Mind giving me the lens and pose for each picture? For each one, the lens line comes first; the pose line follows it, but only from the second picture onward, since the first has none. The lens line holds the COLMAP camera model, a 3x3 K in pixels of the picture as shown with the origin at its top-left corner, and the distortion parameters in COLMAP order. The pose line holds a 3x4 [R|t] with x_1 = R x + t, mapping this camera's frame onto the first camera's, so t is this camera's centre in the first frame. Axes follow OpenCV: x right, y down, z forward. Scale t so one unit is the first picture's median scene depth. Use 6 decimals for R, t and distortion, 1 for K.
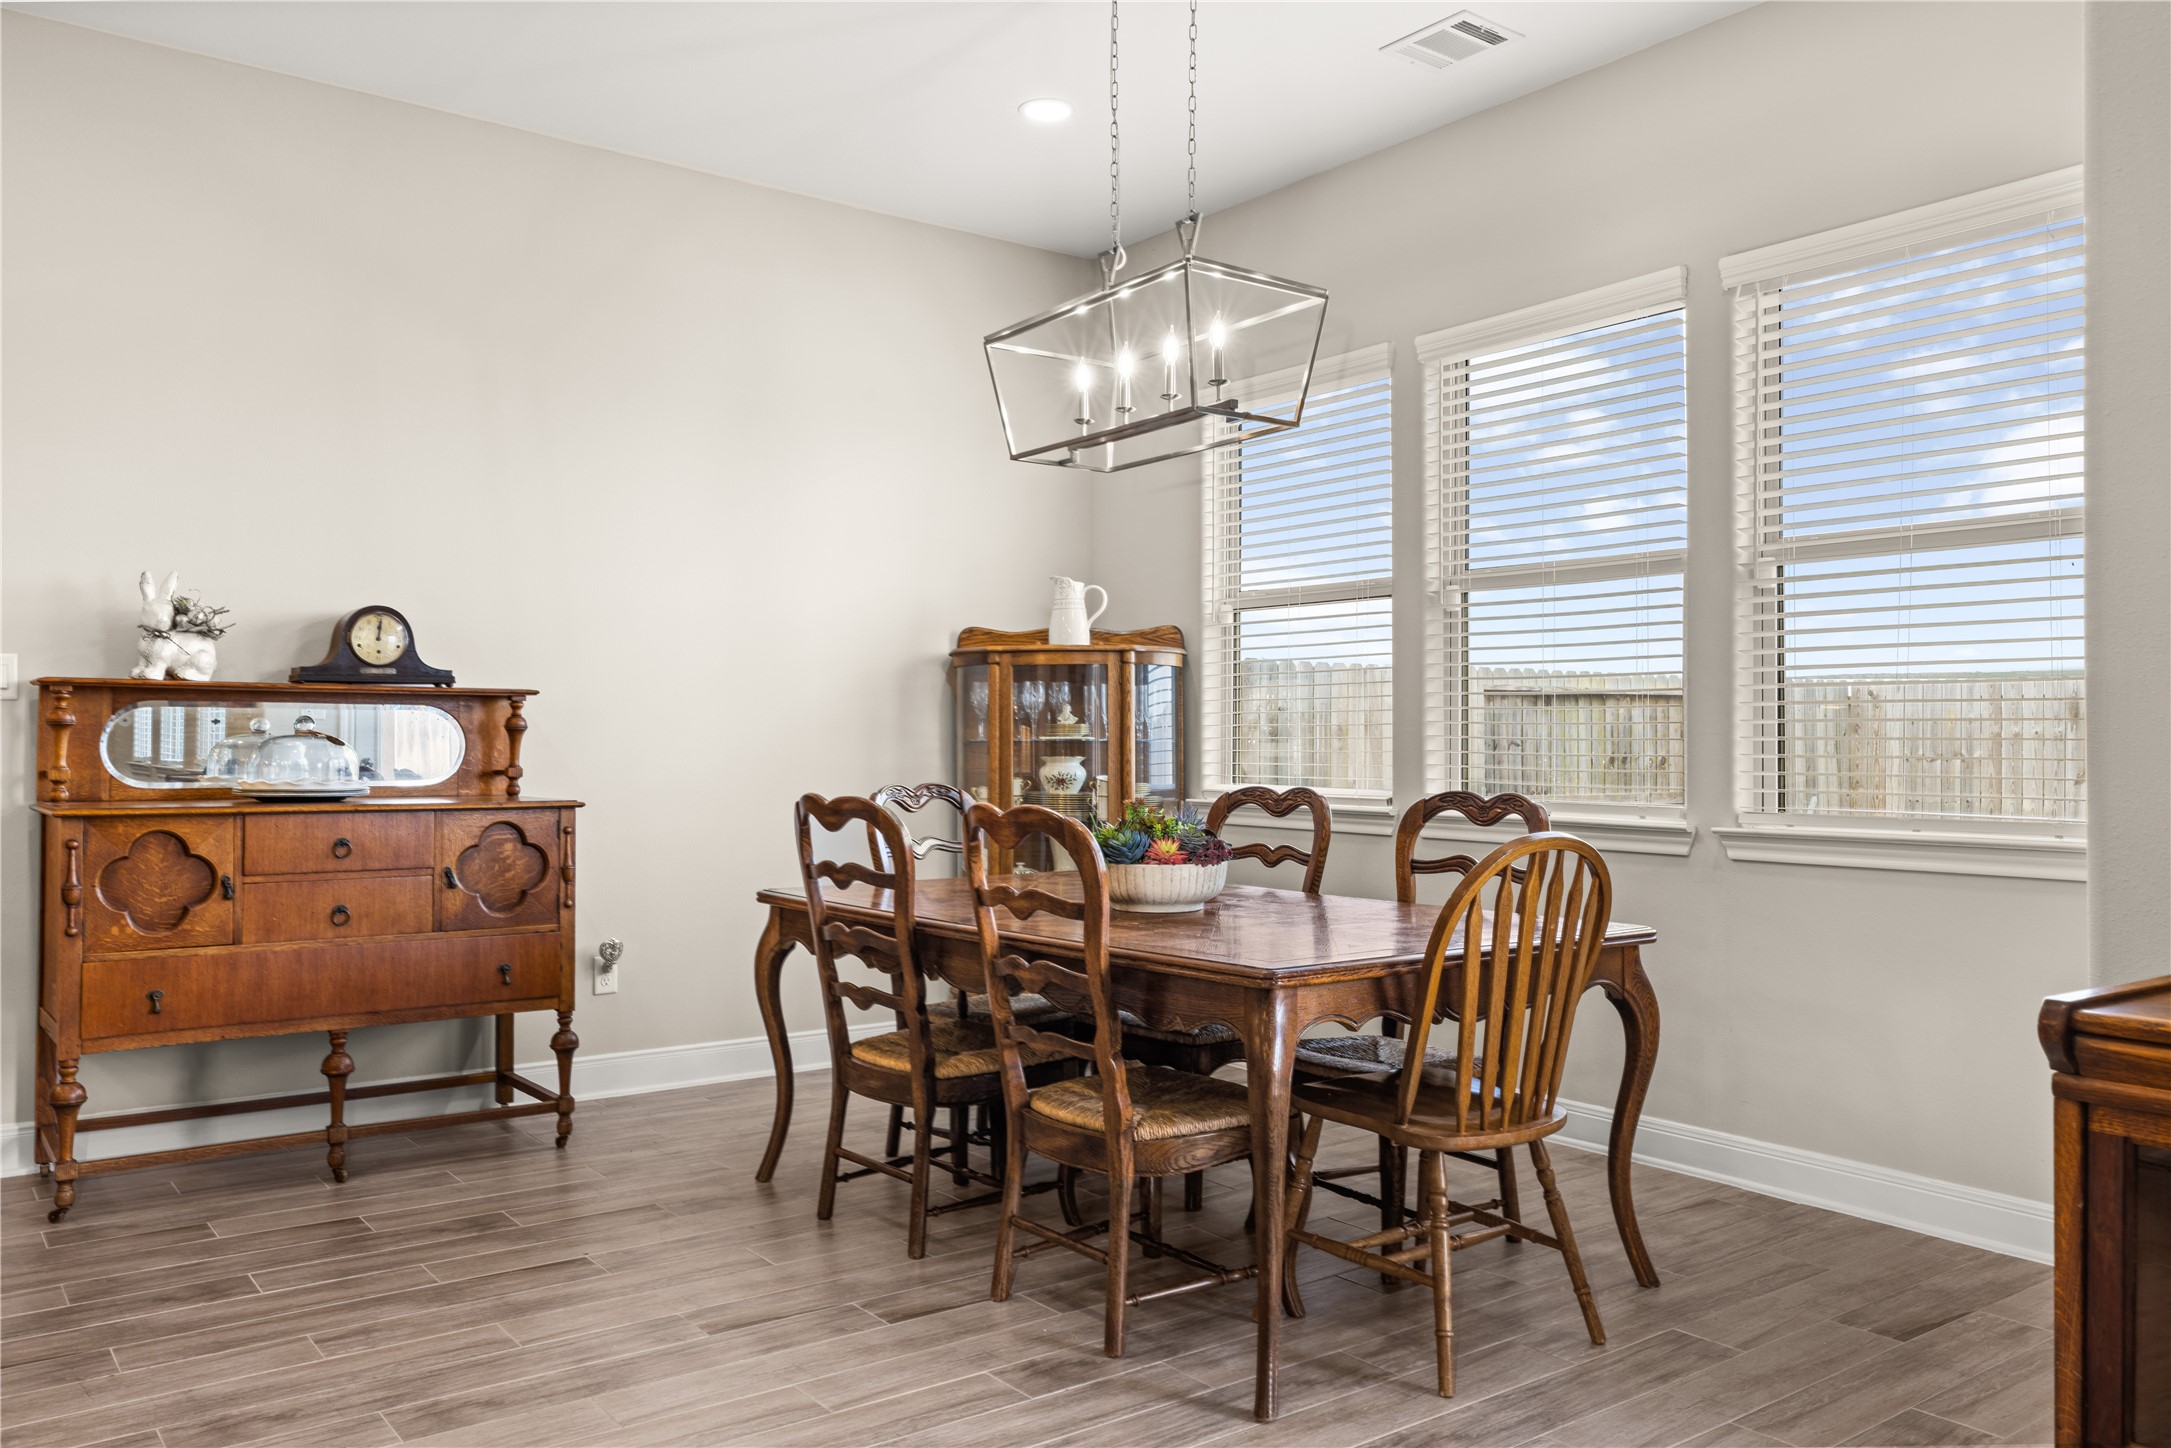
lens RADIAL K [[1615.5, 0, 1085.5], [0, 1615.5, 724.0], [0, 0, 1]] dist [0.005348, 0.000464]
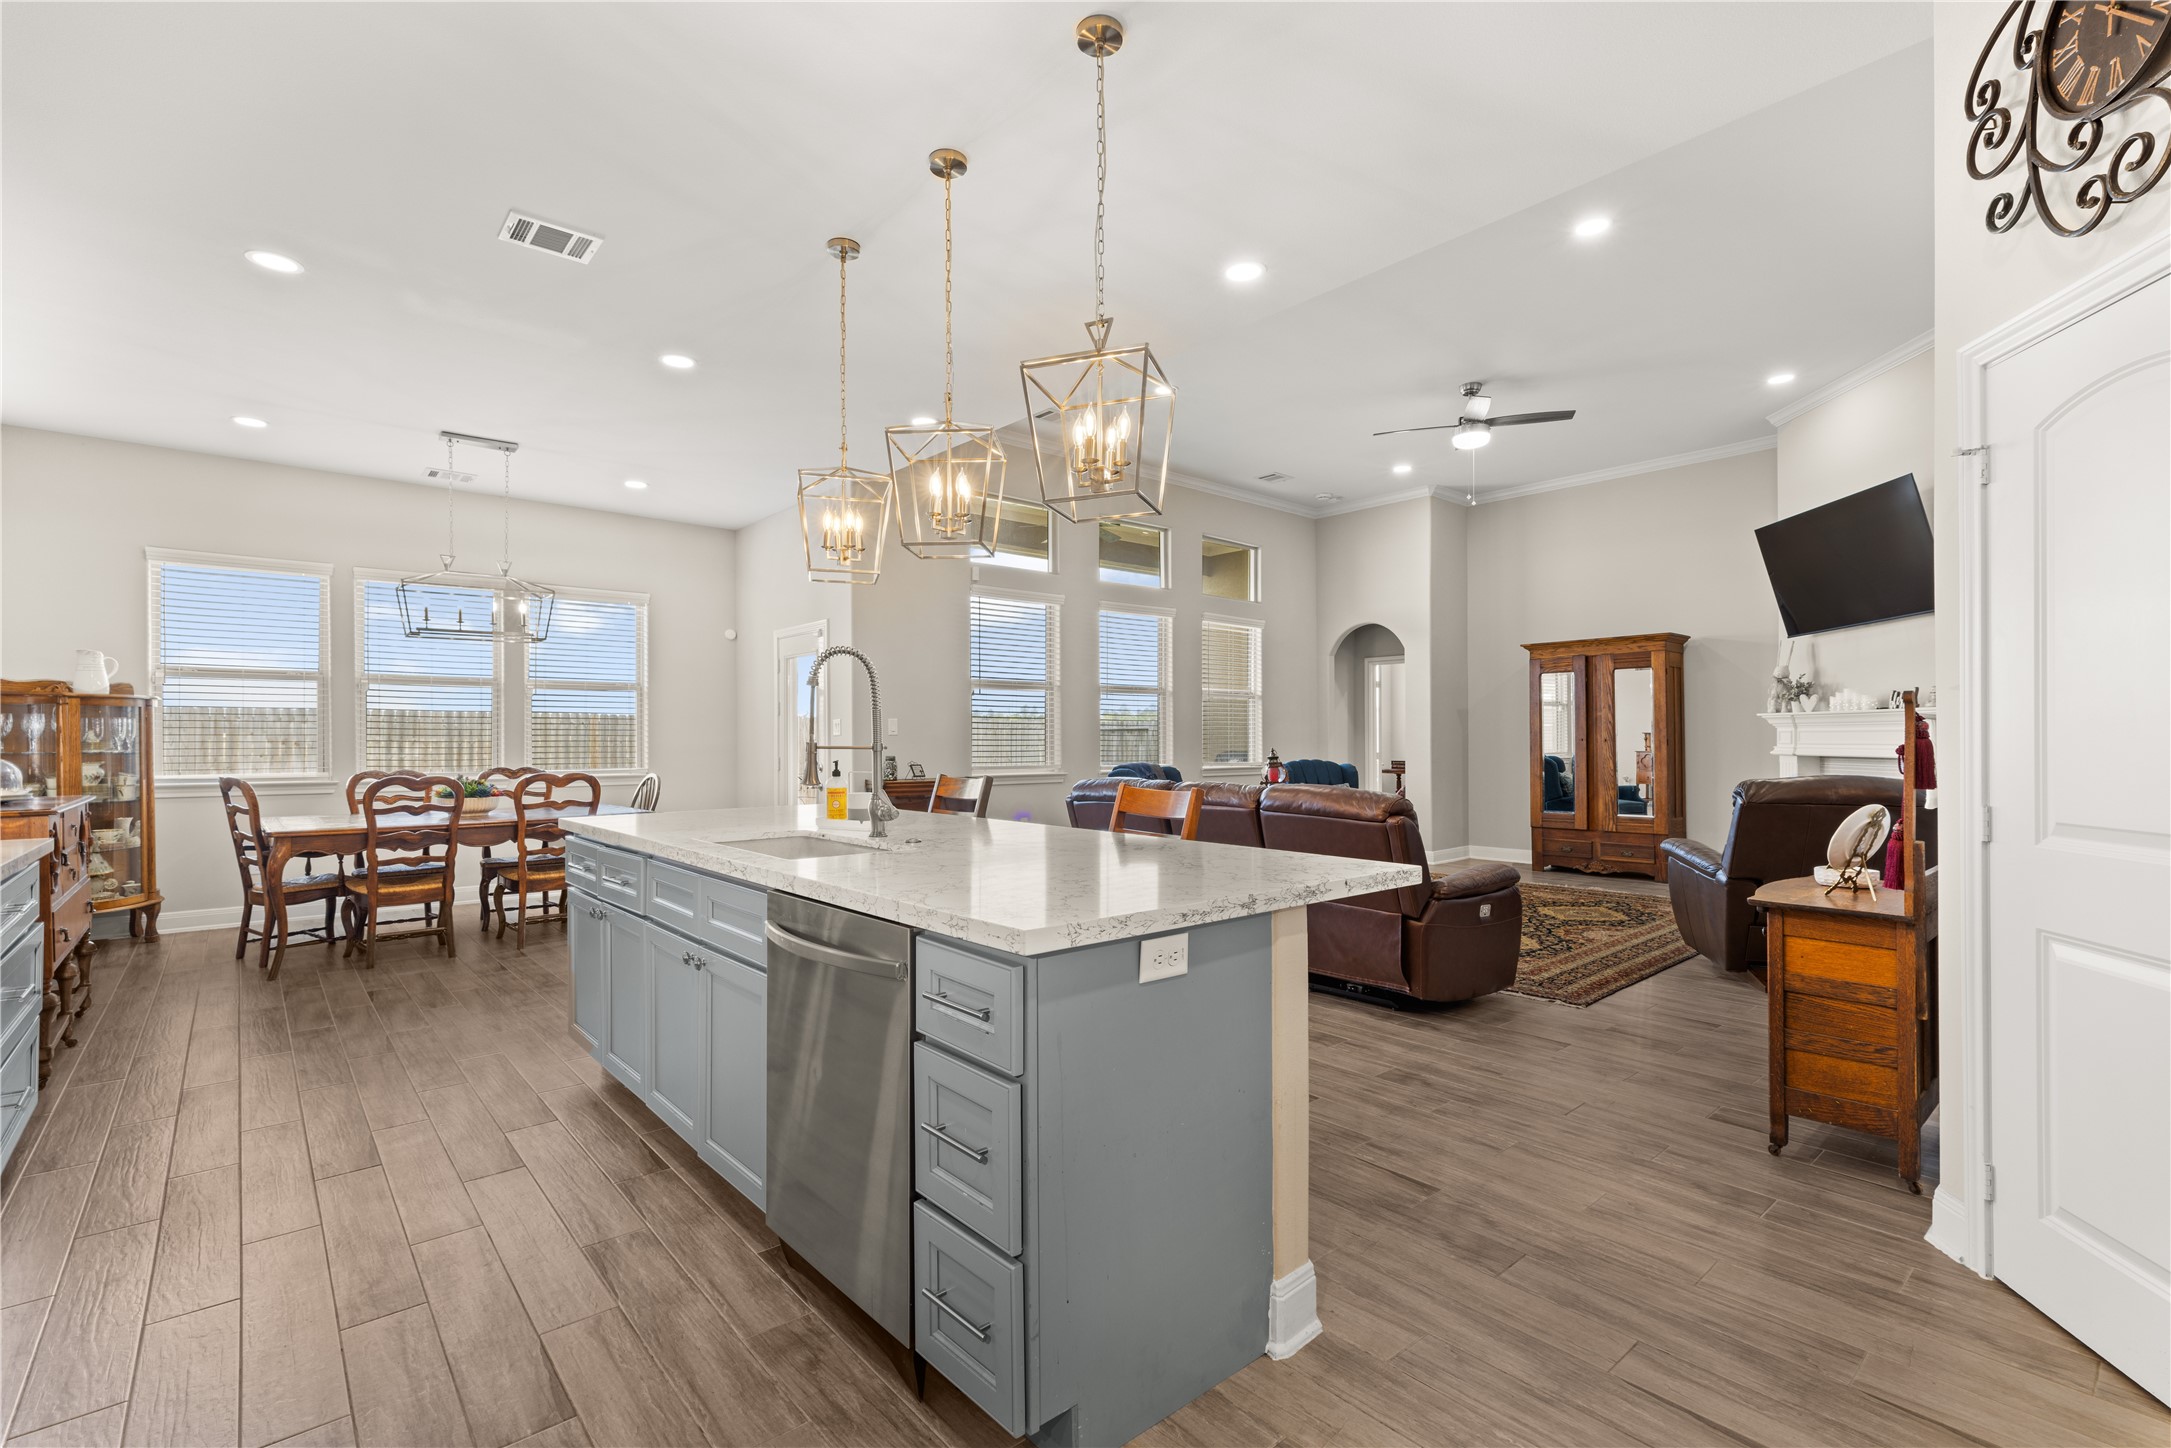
lens RADIAL K [[961.6, 0, 1077.1], [0, 961.6, 738.4], [0, 0, 1]] dist [0.001789, 0.000033]
pose [[-0.069624, -0.003925, 0.997566, -1.335321], [-0.010843, 0.999936, 0.003177, -0.022254], [-0.997514, -0.010595, -0.069662, 0.108689]]
